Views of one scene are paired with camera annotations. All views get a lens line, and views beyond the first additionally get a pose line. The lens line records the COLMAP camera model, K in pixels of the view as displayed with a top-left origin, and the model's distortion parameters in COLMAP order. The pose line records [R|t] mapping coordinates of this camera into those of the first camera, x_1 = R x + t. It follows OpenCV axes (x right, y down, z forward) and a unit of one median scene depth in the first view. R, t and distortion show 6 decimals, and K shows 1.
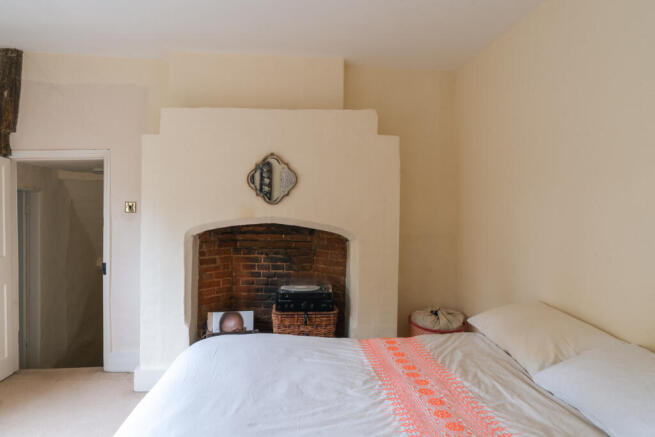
lens RADIAL K [[428.7, 0, 327.7], [0, 428.7, 220.4], [0, 0, 1]] dist [0.000297, 0.003206]
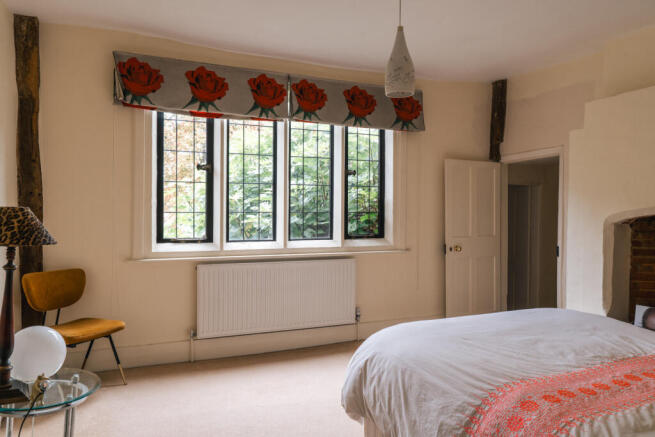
lens RADIAL K [[479.1, 0, 326.0], [0, 479.1, 216.5], [0, 0, 1]] dist [0.006063, 0.002463]
pose [[0.345920, 0.012270, -0.938184, 0.474810], [-0.009252, 0.999910, 0.009666, 0.013763], [0.938218, 0.005336, 0.346003, -0.017073]]
